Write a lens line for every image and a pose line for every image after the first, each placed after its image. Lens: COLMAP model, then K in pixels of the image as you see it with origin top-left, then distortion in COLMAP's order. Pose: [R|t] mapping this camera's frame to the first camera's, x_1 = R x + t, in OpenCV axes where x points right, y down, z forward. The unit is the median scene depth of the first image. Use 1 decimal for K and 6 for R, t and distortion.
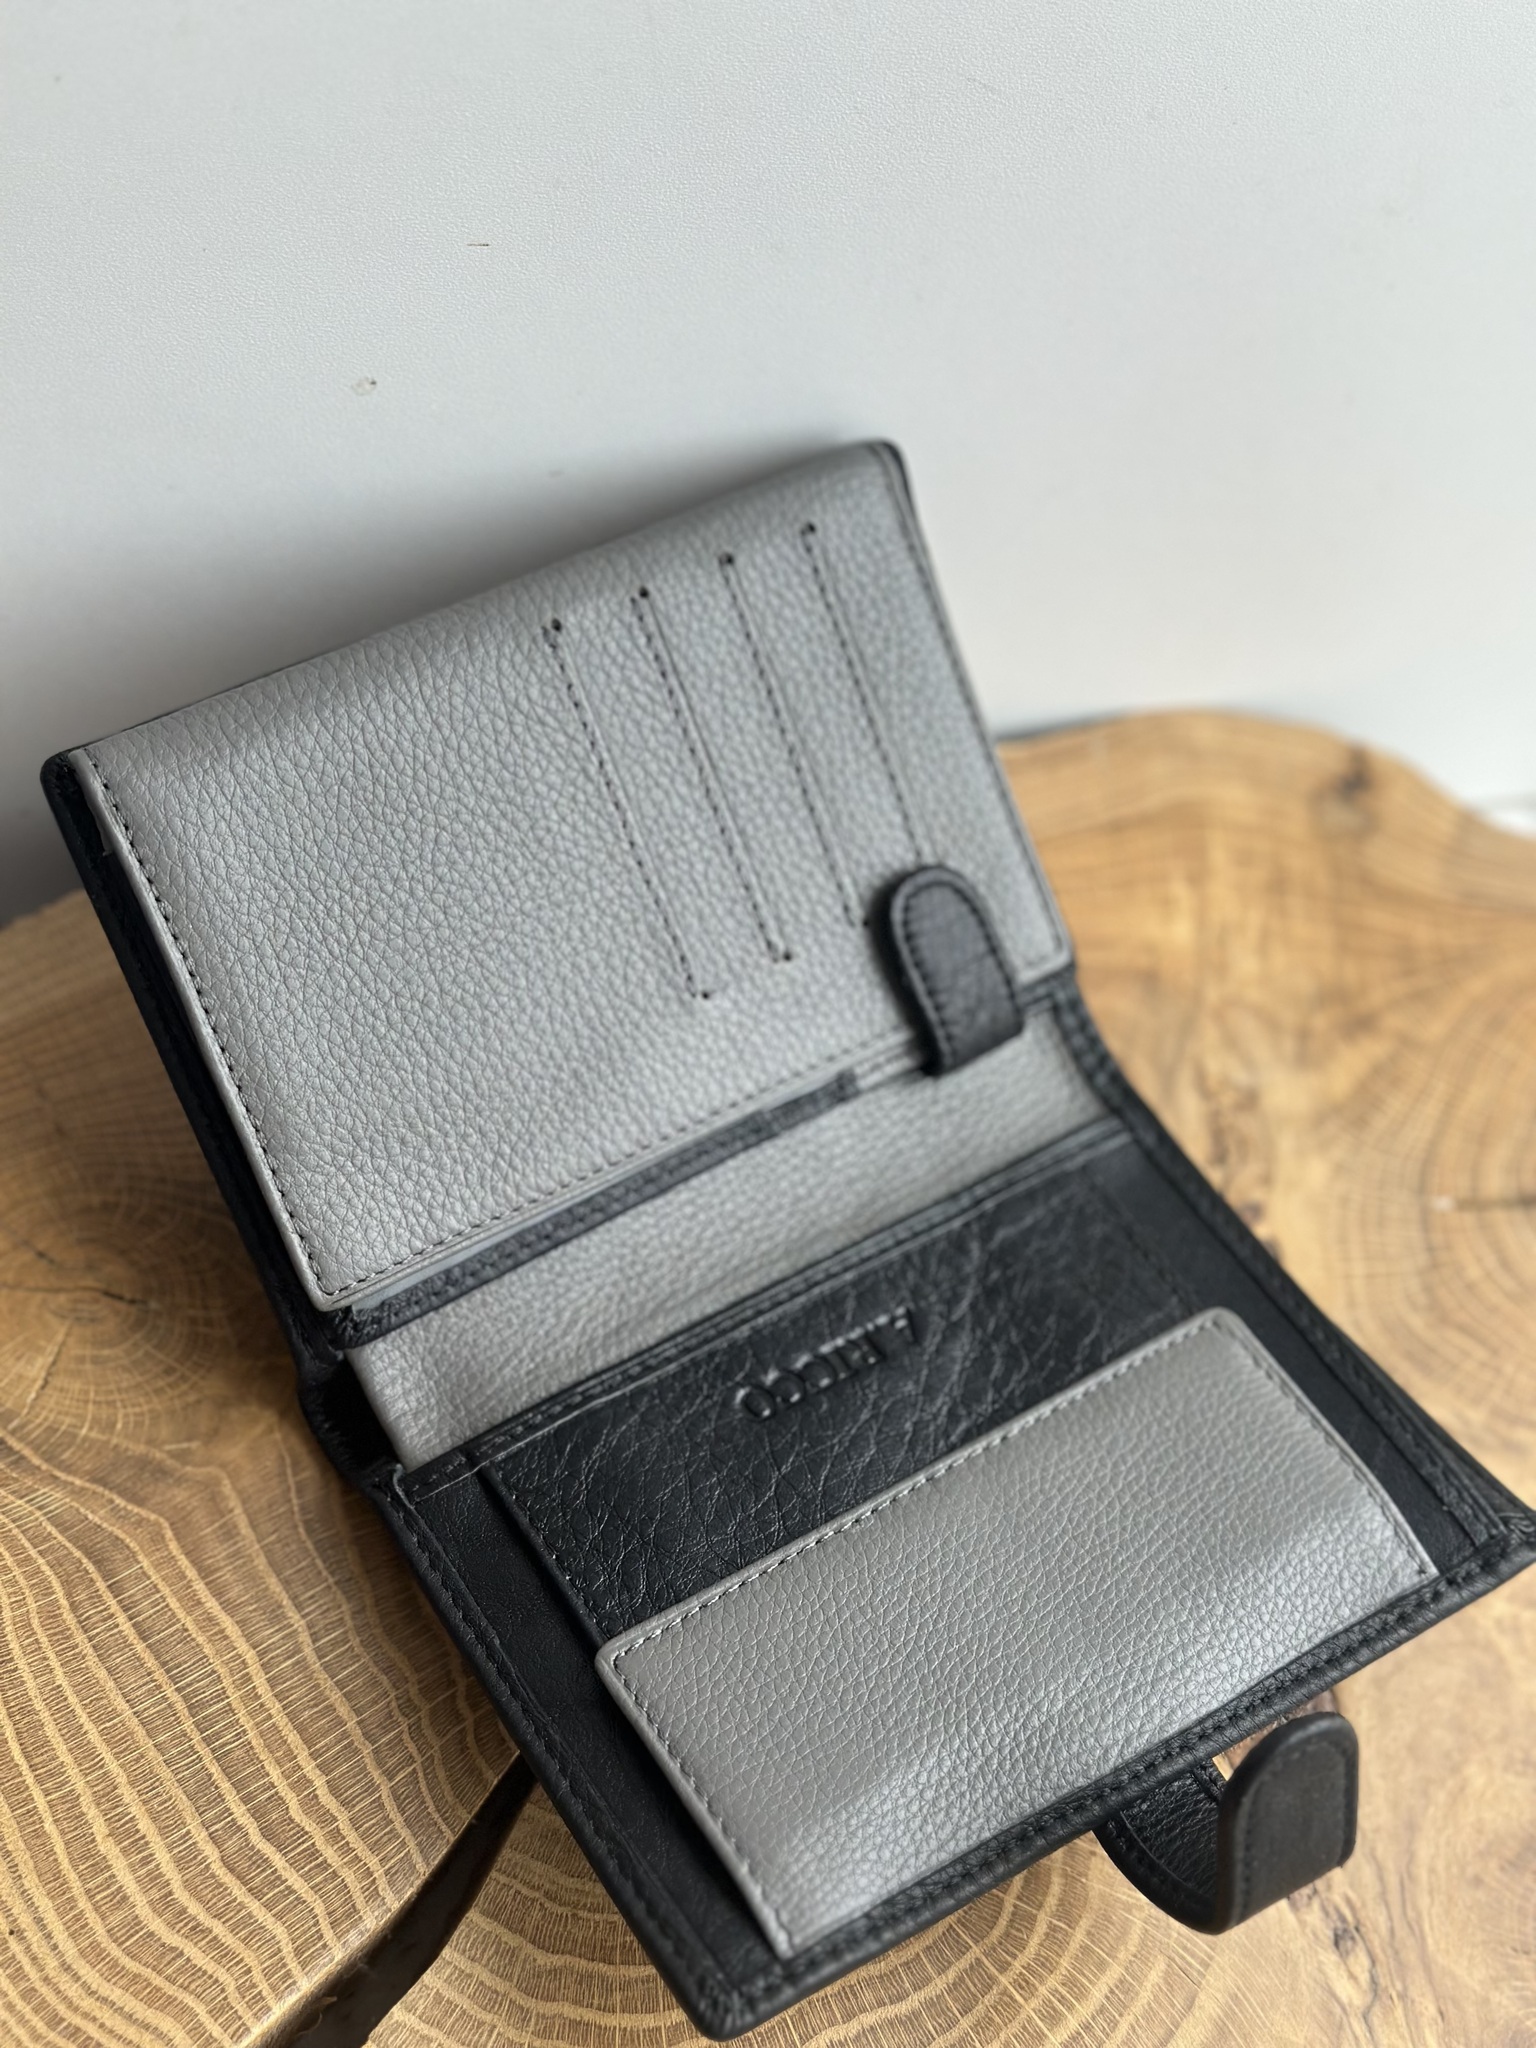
lens RADIAL K [[2894.6, 0, 768.0], [0, 2894.6, 1024.0], [0, 0, 1]] dist [0.197946, -0.541196]
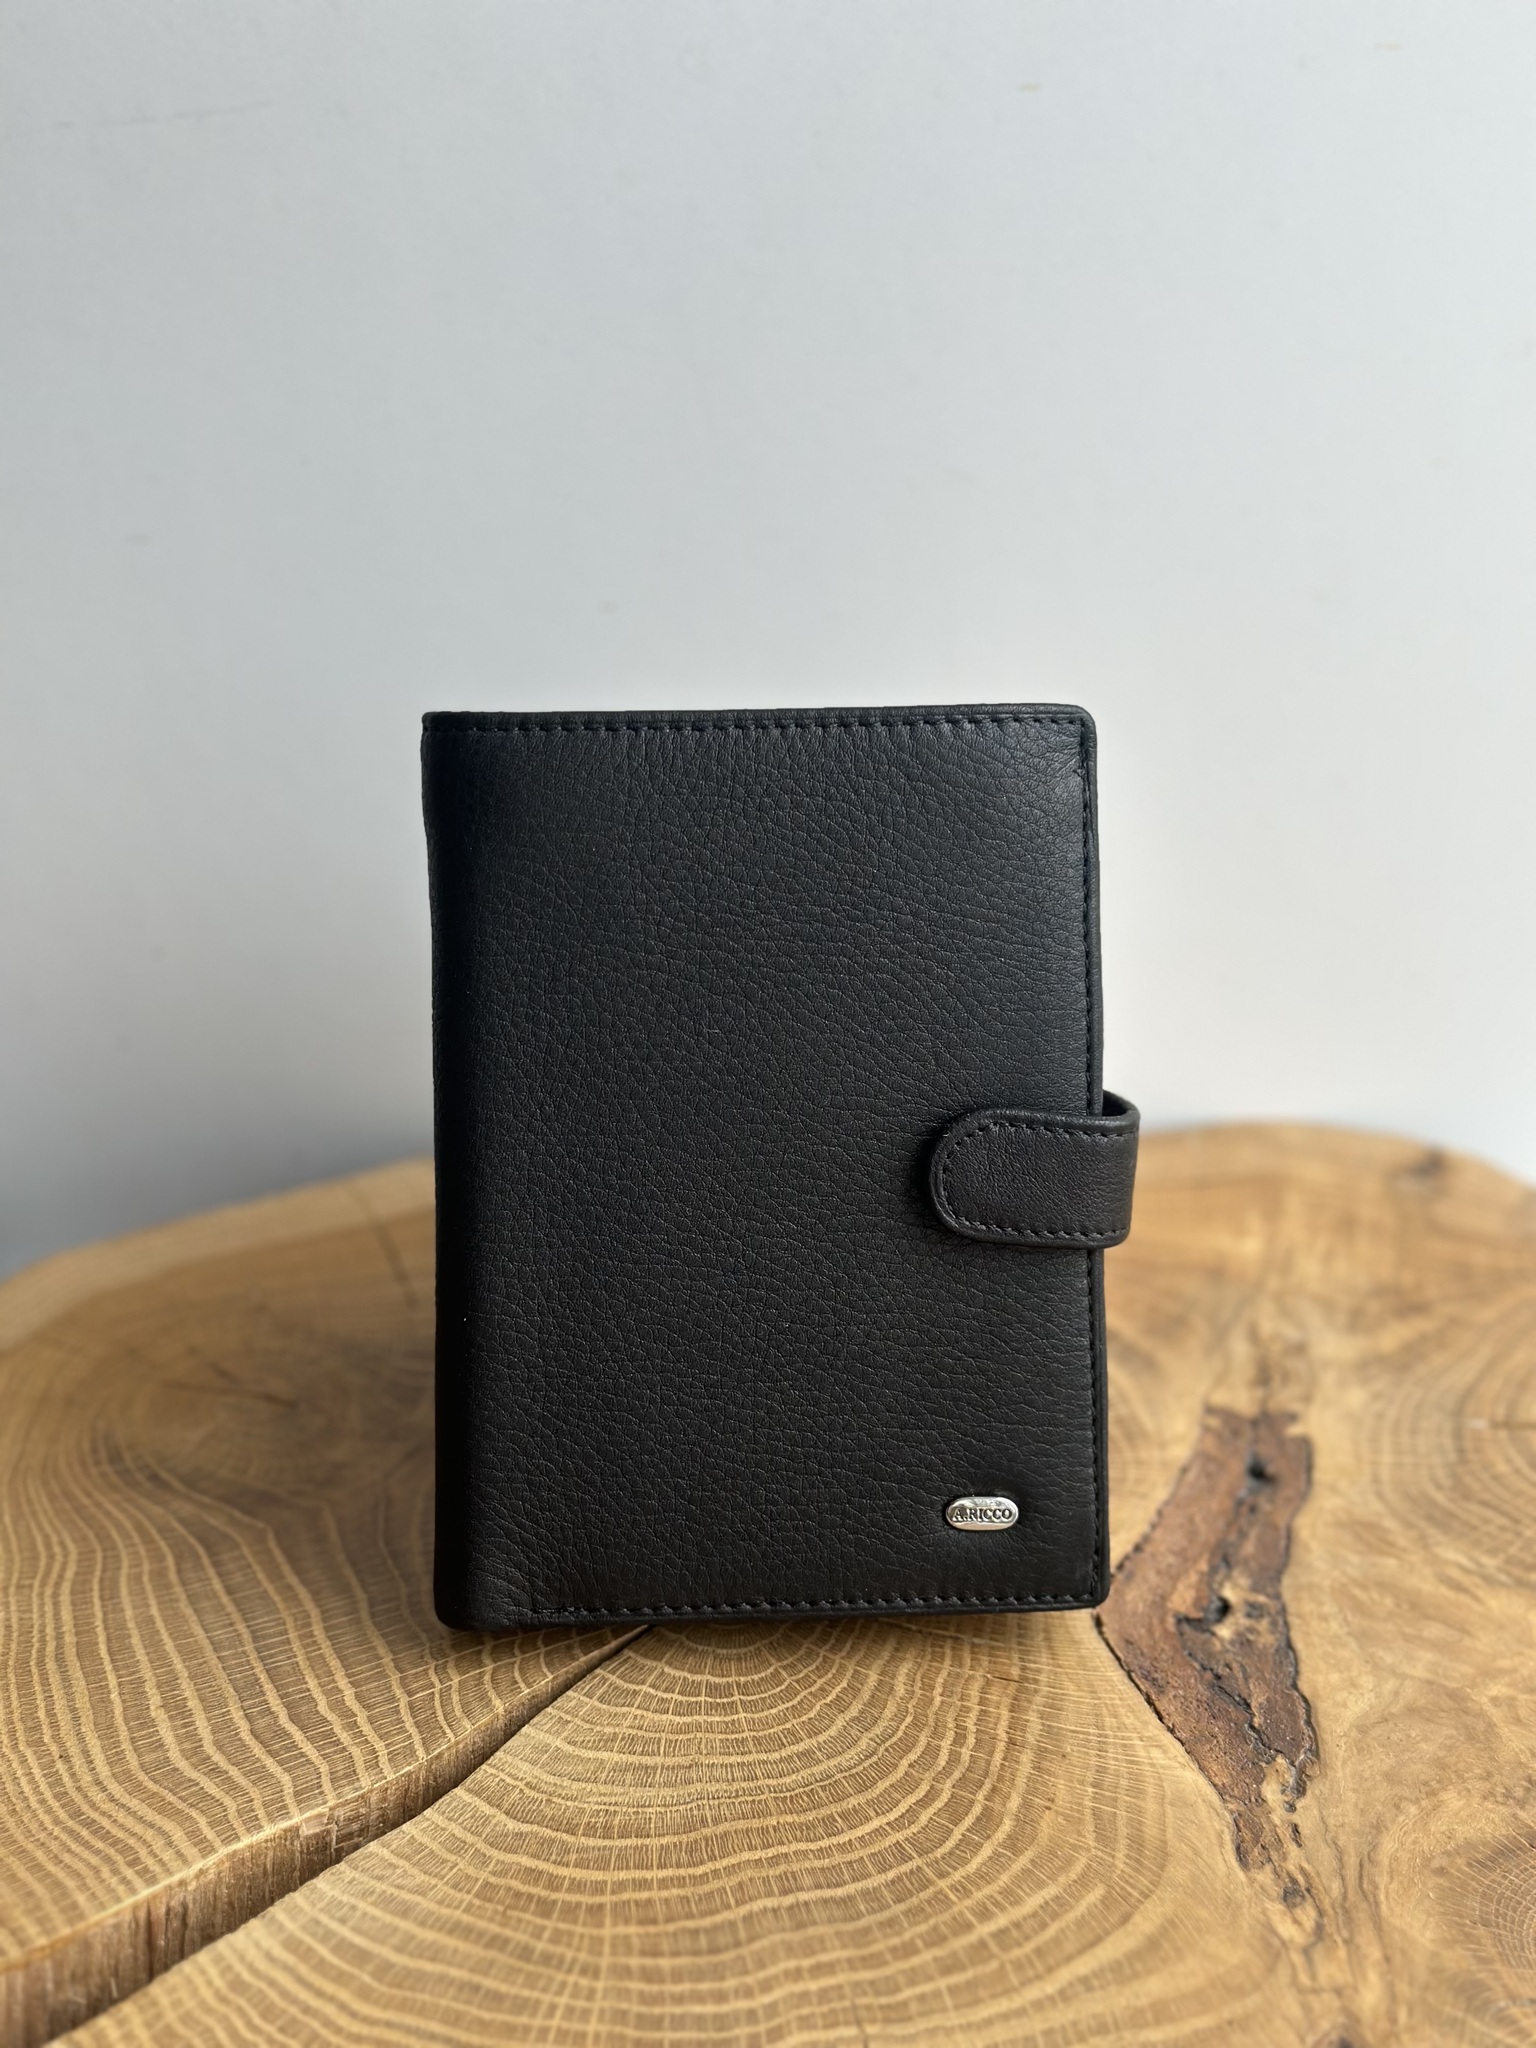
lens RADIAL K [[2881.3, 0, 768.0], [0, 2881.3, 1024.0], [0, 0, 1]] dist [0.174025, -0.392738]
pose [[0.973223, -0.057007, -0.222682, 0.268319], [-0.062204, 0.867296, -0.493891, 0.575119], [0.221287, 0.494518, 0.840526, -0.039467]]
